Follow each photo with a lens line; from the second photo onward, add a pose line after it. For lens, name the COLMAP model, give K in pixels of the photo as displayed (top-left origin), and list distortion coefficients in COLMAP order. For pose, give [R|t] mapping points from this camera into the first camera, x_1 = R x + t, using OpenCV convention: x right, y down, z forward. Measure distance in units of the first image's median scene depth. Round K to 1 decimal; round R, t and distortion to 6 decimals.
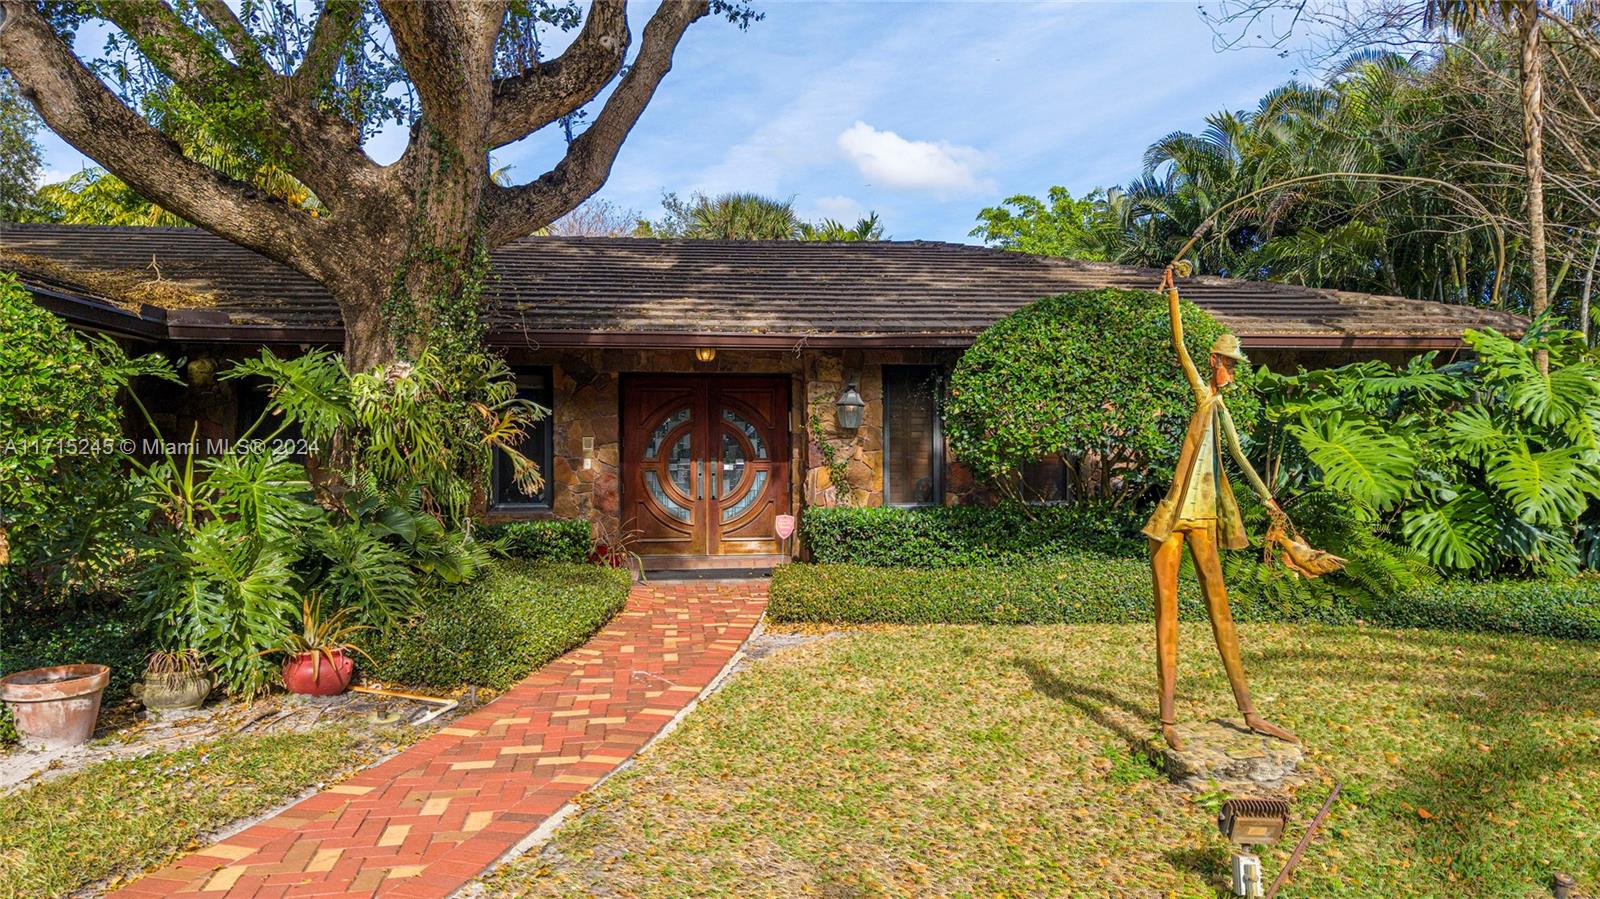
lens RADIAL K [[1058.1, 0, 816.2], [0, 1058.1, 453.7], [0, 0, 1]] dist [0.018217, -0.008079]
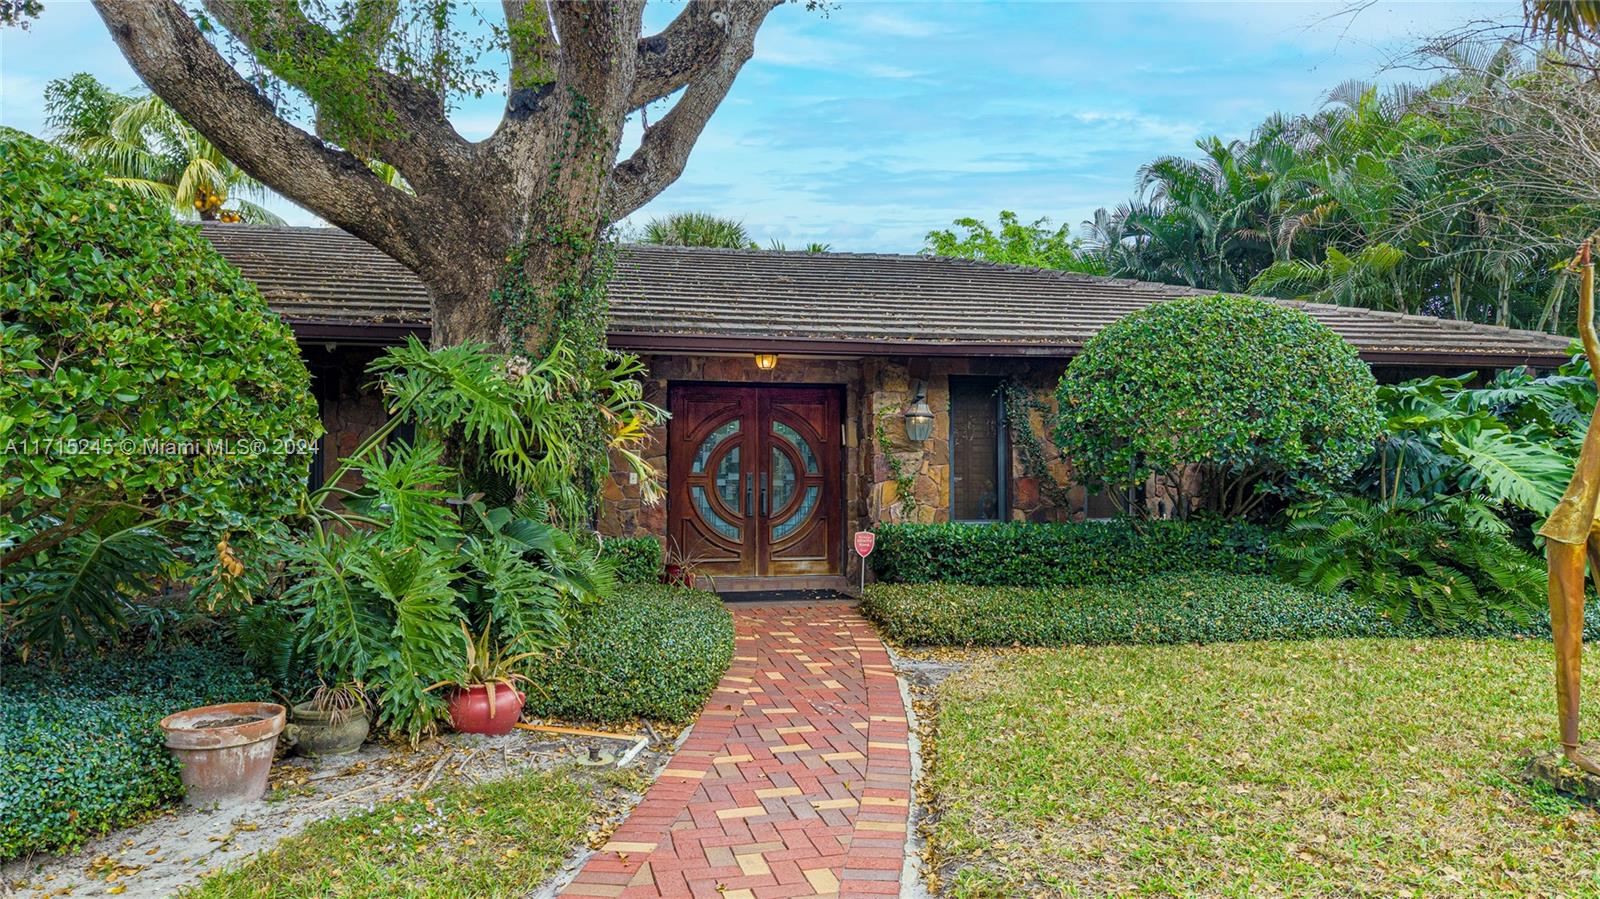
lens RADIAL K [[1058.1, 0, 814.8], [0, 1058.1, 454.9], [0, 0, 1]] dist [0.018217, -0.008079]
pose [[0.995028, 0.004257, 0.099503, -0.210939], [-0.001890, 0.999713, -0.023867, 0.015334], [-0.099576, 0.023560, 0.994751, 0.082478]]
